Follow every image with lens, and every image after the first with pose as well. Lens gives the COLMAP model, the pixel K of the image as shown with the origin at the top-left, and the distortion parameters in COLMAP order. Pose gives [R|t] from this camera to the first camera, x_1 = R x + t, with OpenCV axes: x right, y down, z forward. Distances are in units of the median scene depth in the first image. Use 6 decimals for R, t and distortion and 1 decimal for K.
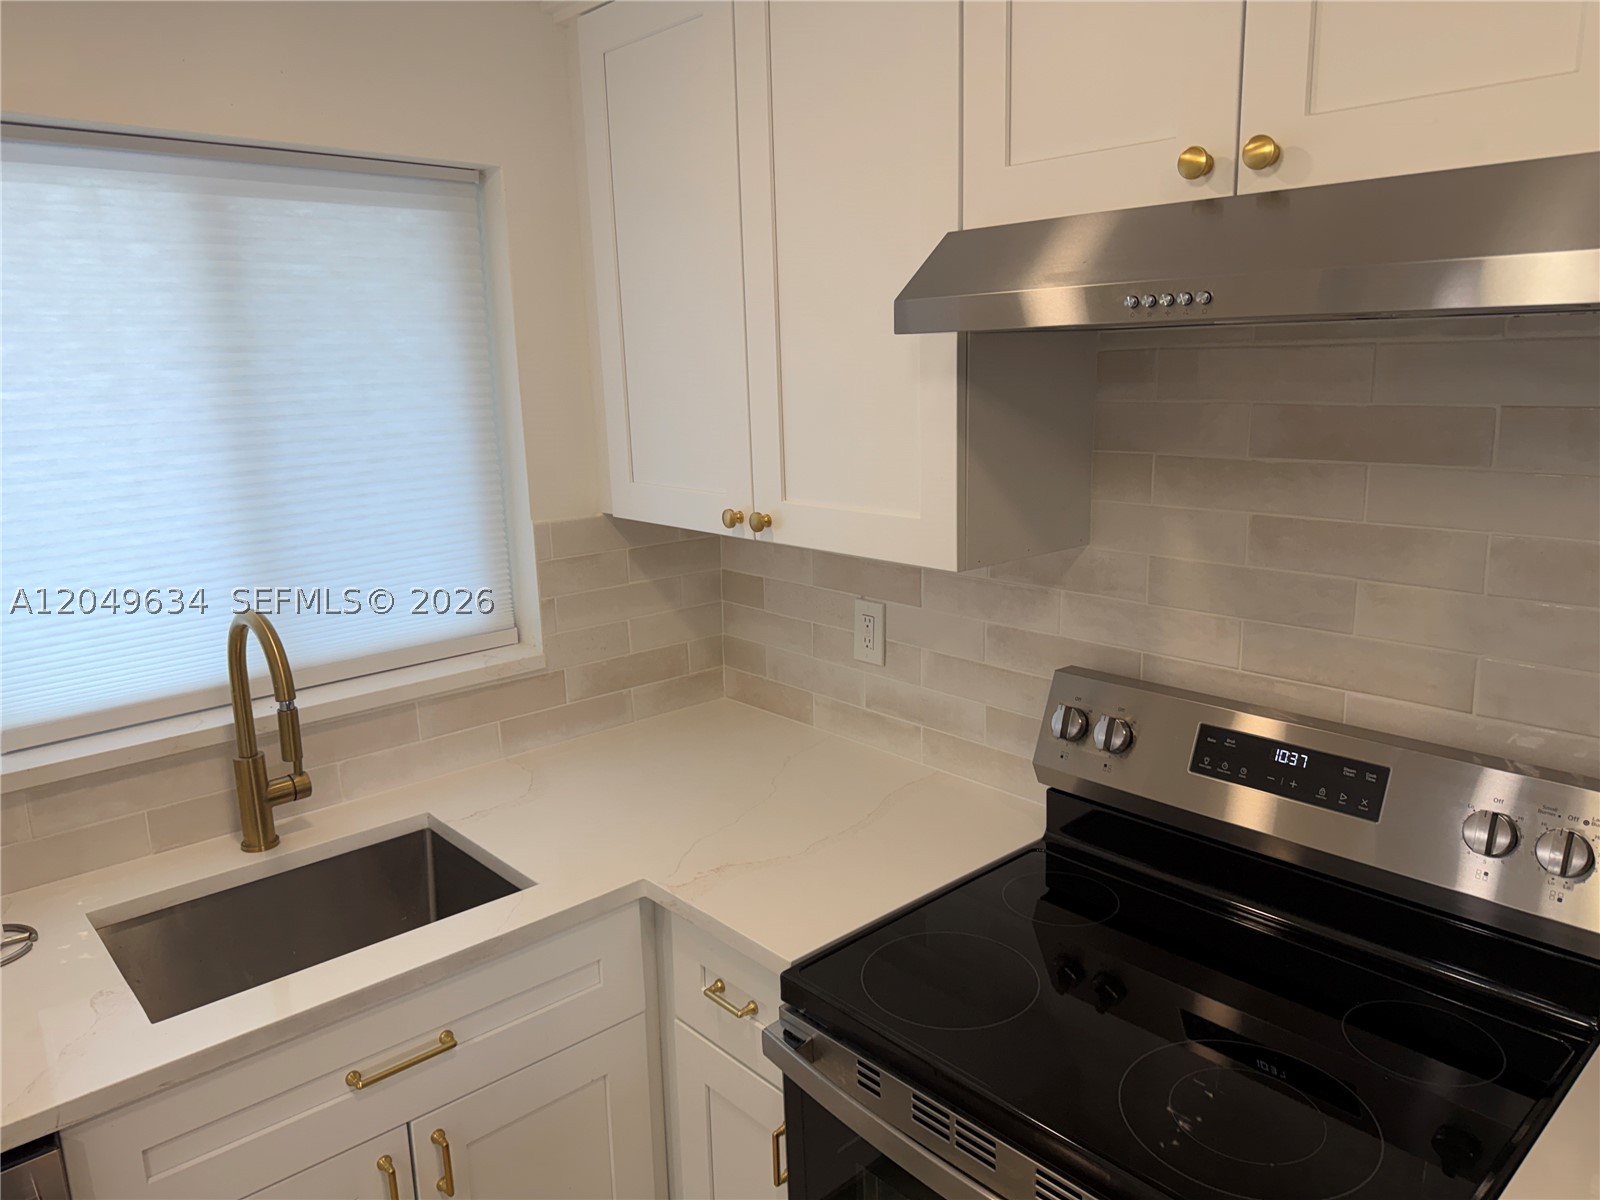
lens RADIAL K [[1116.2, 0, 808.2], [0, 1116.2, 596.5], [0, 0, 1]] dist [0.065567, -0.083434]
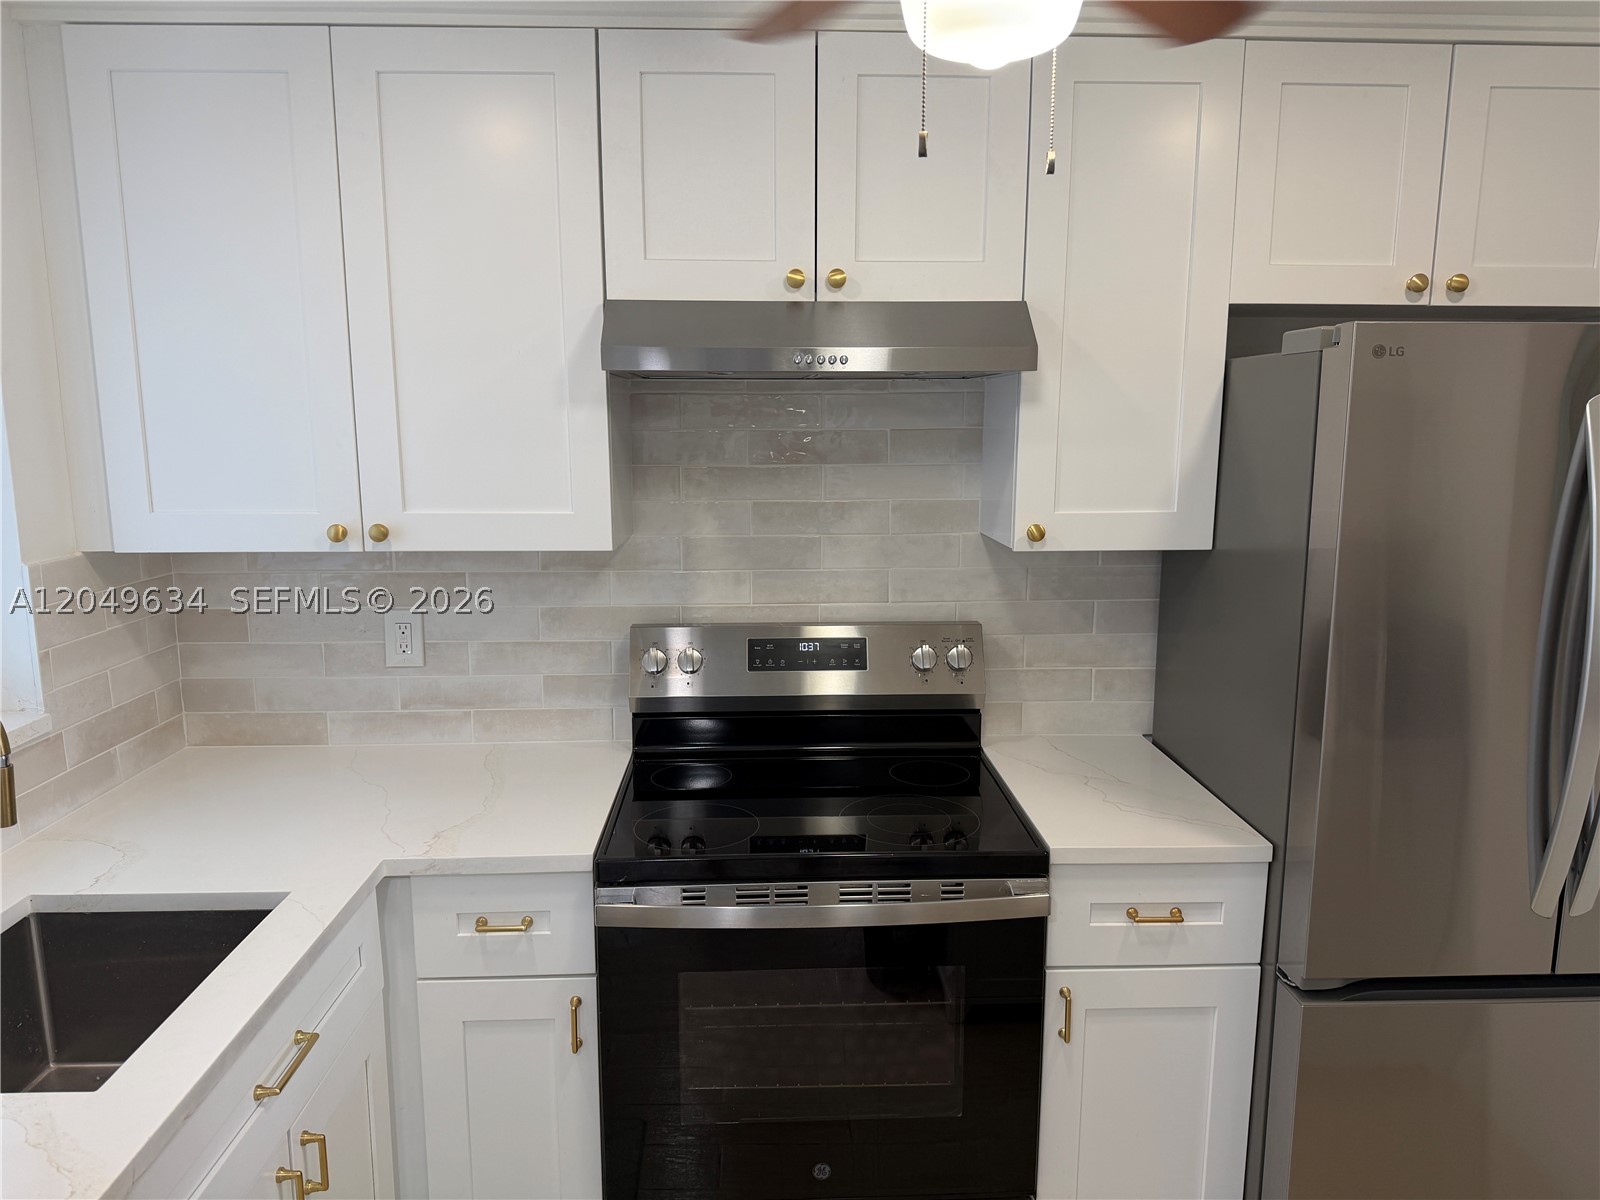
lens RADIAL K [[1116.2, 0, 799.8], [0, 1116.2, 598.8], [0, 0, 1]] dist [0.065567, -0.083434]
pose [[0.641157, -0.098957, 0.761003, -0.609560], [0.145345, 0.989362, 0.006196, 0.048729], [-0.753520, 0.106635, 0.648719, -0.024408]]
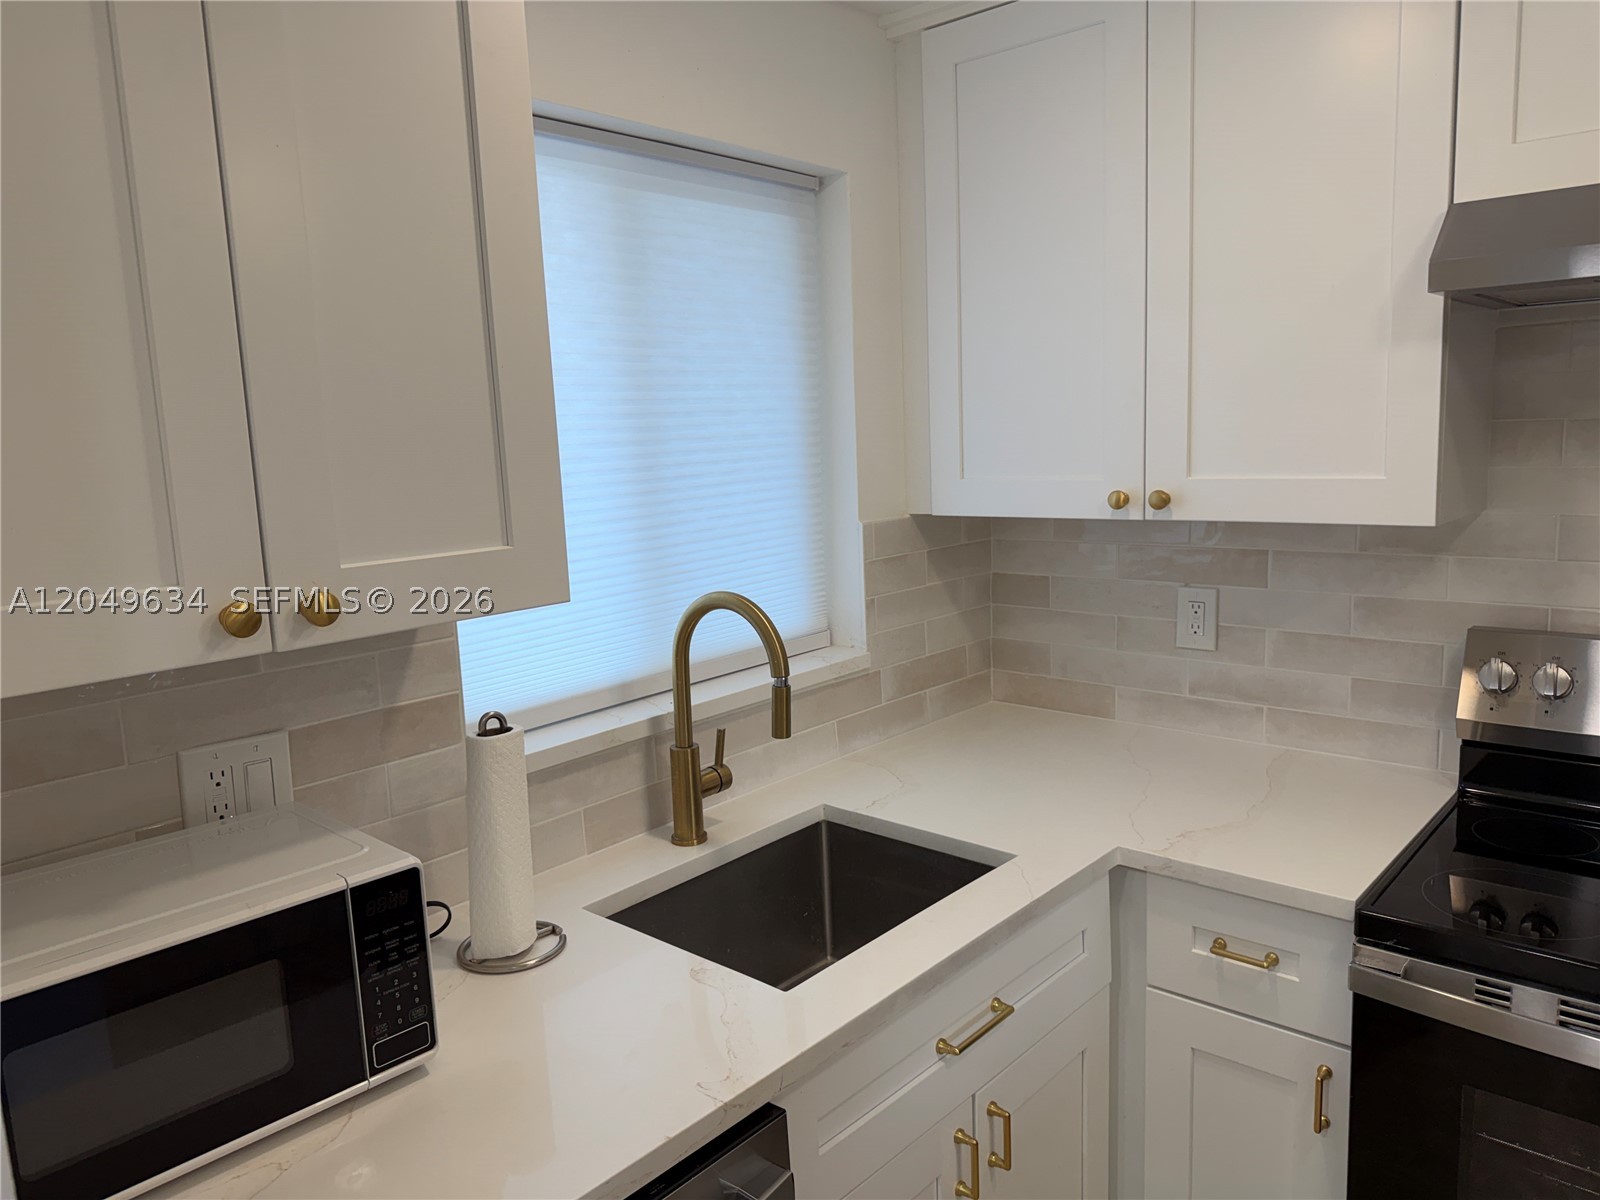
lens RADIAL K [[1116.2, 0, 797.9], [0, 1116.2, 603.2], [0, 0, 1]] dist [0.065567, -0.083434]
pose [[0.994660, -0.031913, 0.098147, -0.464892], [0.037521, 0.997735, -0.055830, 0.070084], [-0.096143, 0.059214, 0.993605, 0.010846]]
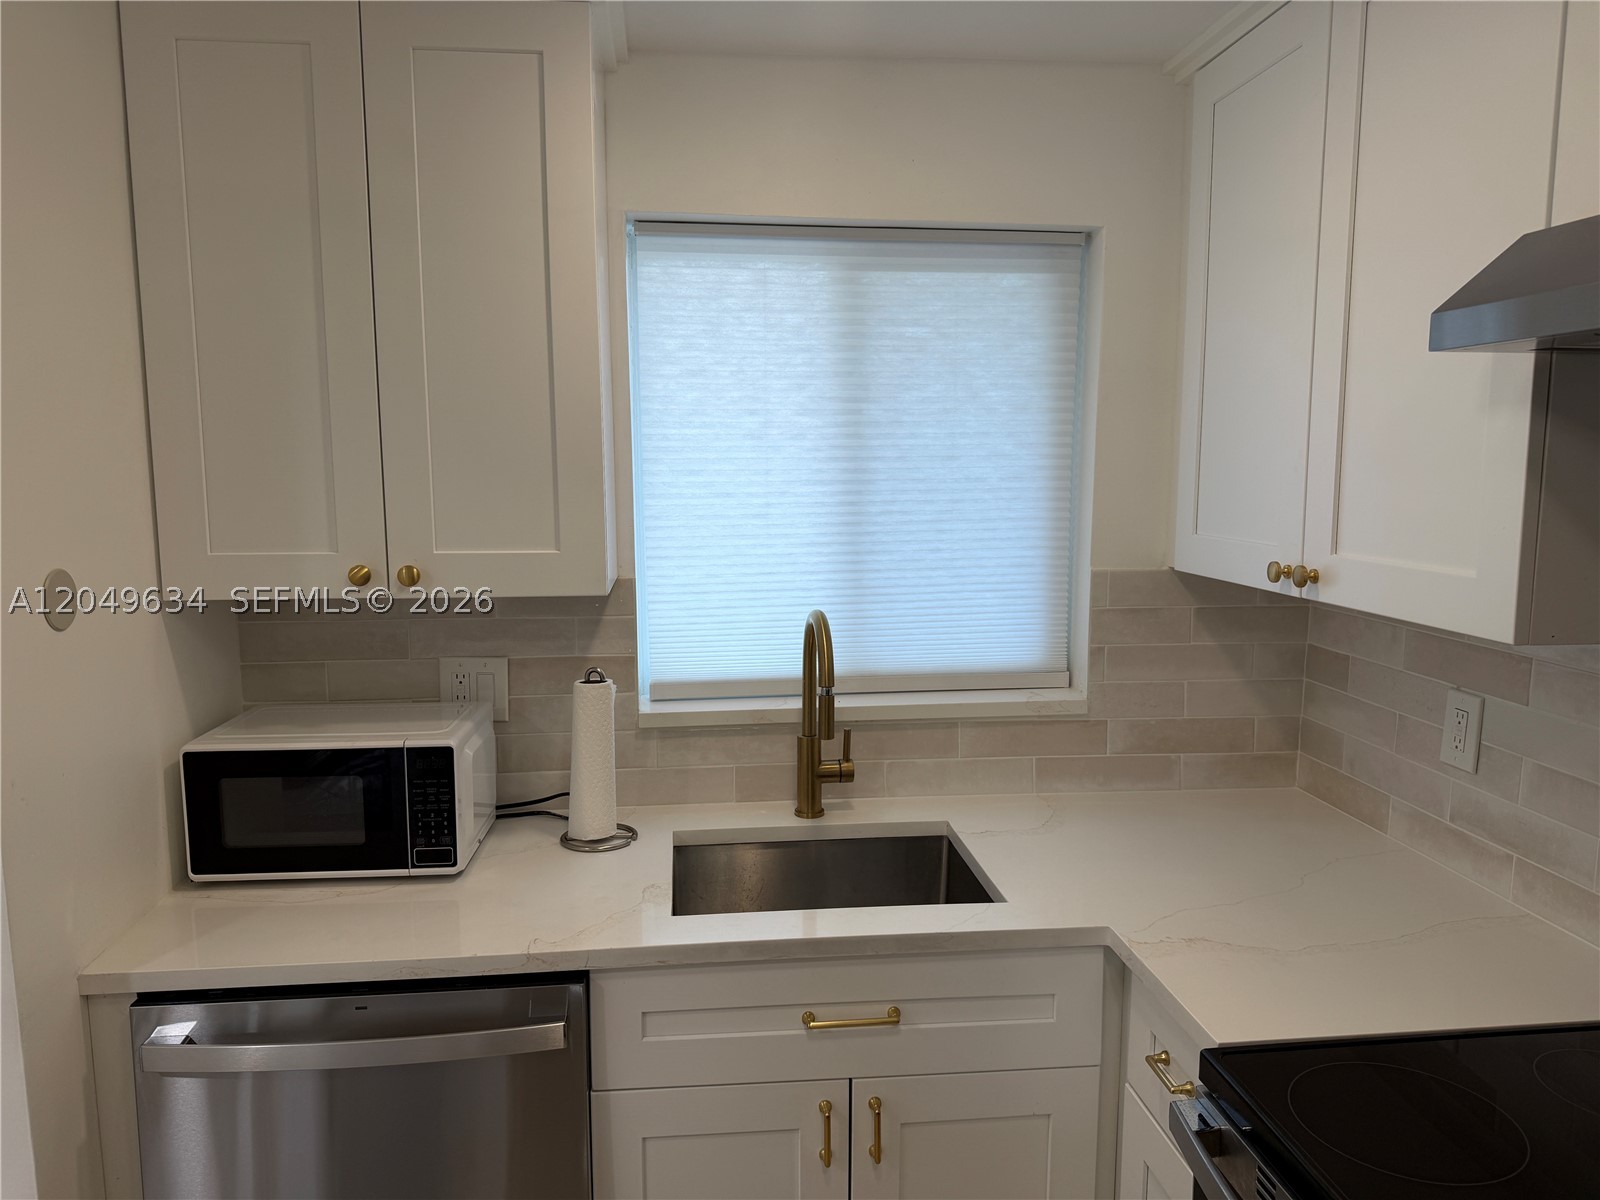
lens RADIAL K [[1116.2, 0, 800.7], [0, 1116.2, 616.2], [0, 0, 1]] dist [0.065567, -0.083434]
pose [[0.808097, 0.103572, -0.579873, 0.154416], [-0.141386, 0.989747, -0.020253, 0.038814], [0.571830, 0.098352, 0.814455, 0.027147]]
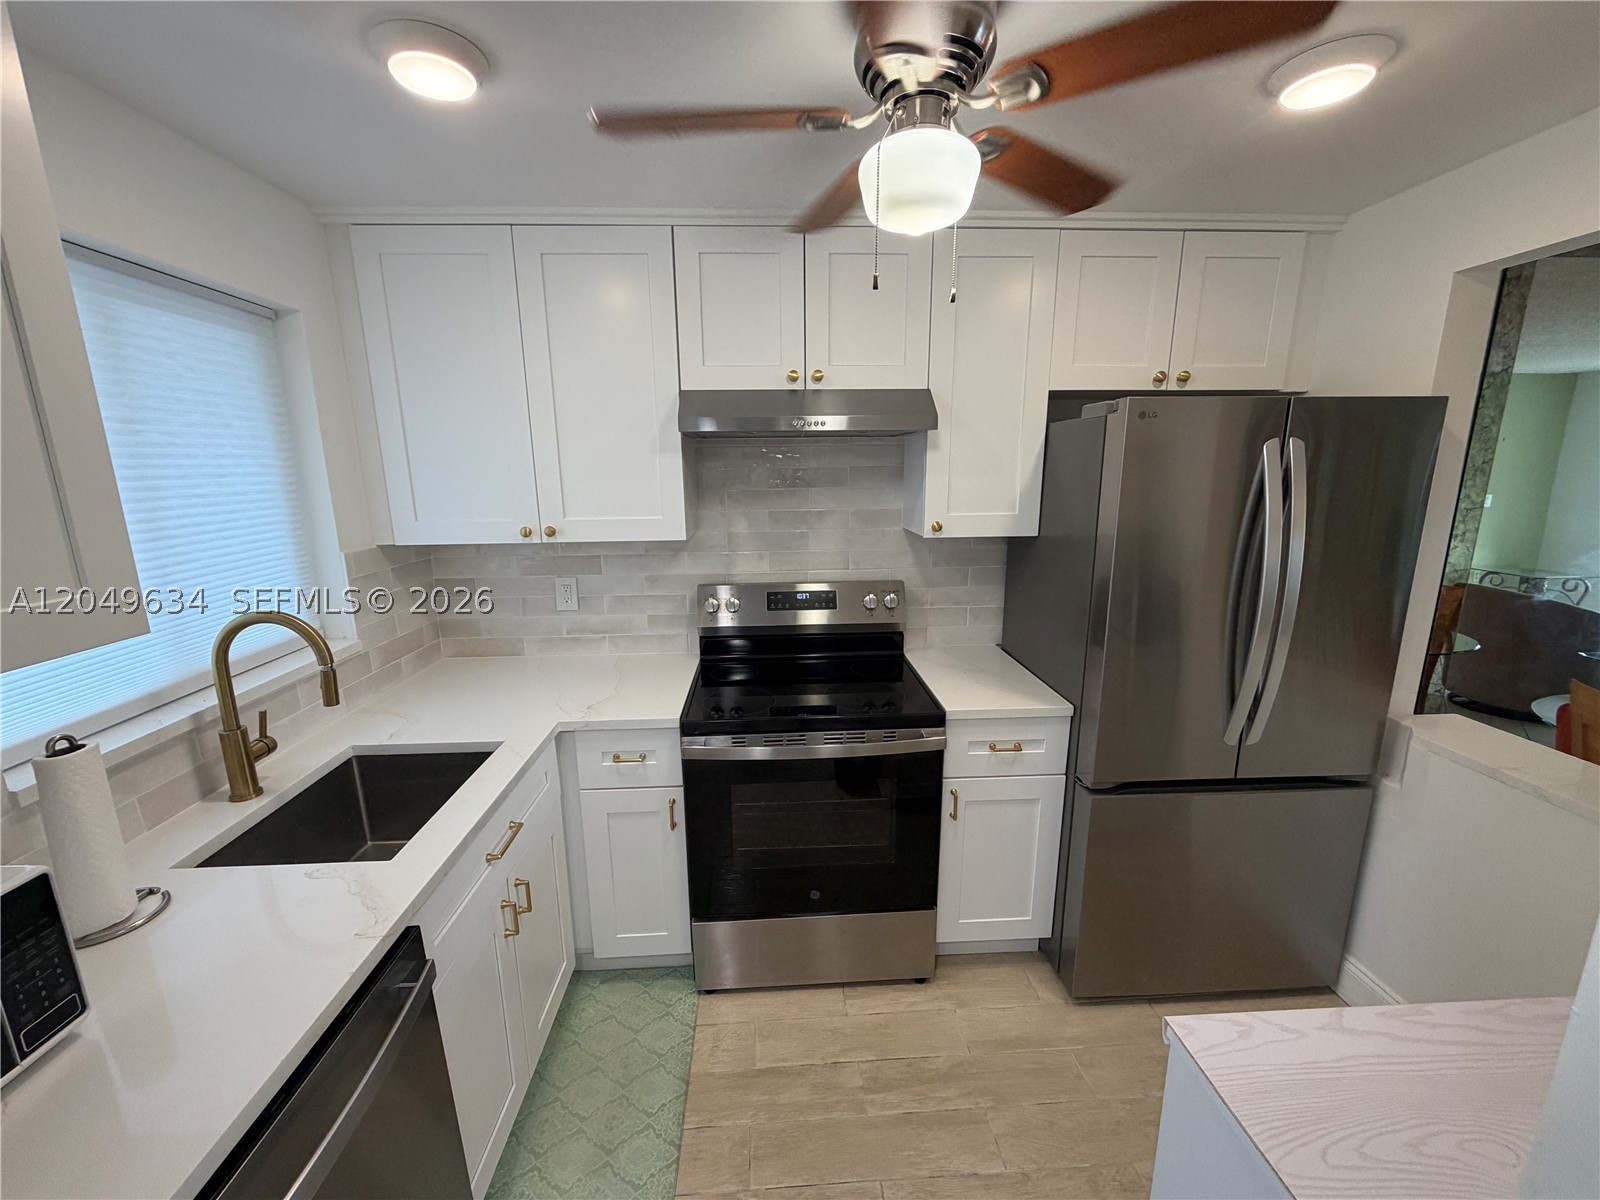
lens RADIAL K [[637.4, 0, 794.2], [0, 637.4, 604.2], [0, 0, 1]] dist [0.000175, -0.000280]
pose [[0.637115, -0.145315, 0.756946, -0.590357], [0.157019, 0.985943, 0.057115, 0.054159], [-0.754605, 0.082466, 0.650976, 0.005878]]
